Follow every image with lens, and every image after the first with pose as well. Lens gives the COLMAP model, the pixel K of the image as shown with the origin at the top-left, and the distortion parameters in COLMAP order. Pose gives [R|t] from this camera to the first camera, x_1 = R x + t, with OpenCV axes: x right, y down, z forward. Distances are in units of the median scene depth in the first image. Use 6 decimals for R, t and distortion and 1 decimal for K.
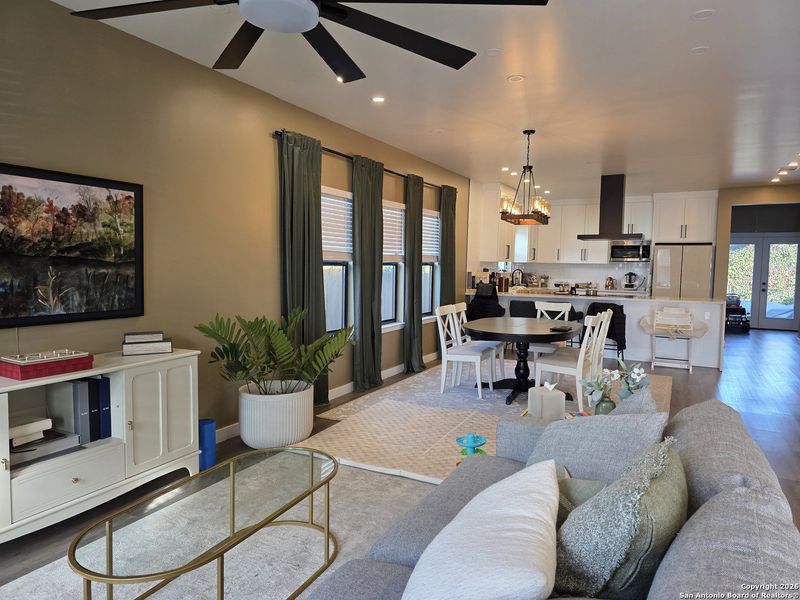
lens RADIAL K [[533.4, 0, 398.5], [0, 533.4, 296.0], [0, 0, 1]] dist [0.062237, -0.061601]
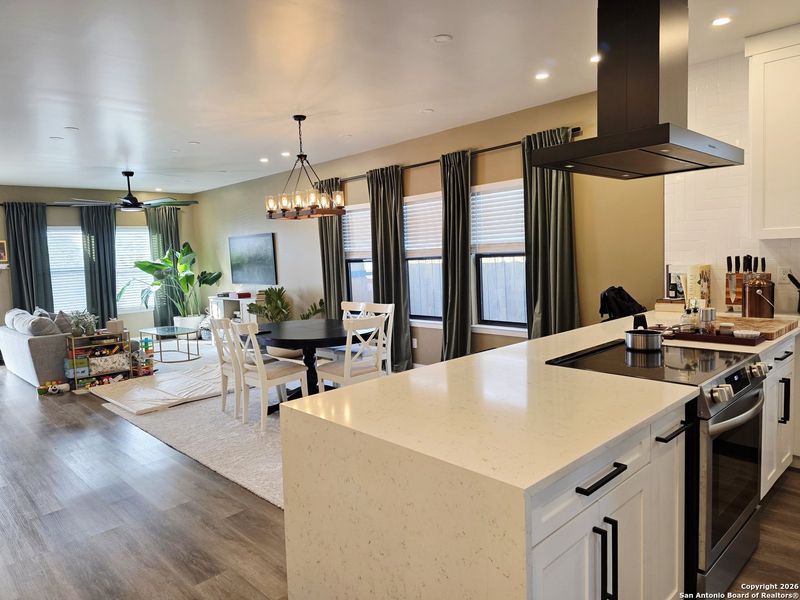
lens RADIAL K [[533.4, 0, 419.1], [0, 533.4, 299.6], [0, 0, 1]] dist [0.062237, -0.061601]
pose [[-0.287945, 0.086040, -0.953774, 1.103626], [-0.017884, 0.995299, 0.095186, -0.092422], [0.957480, 0.044465, -0.285053, 1.507534]]
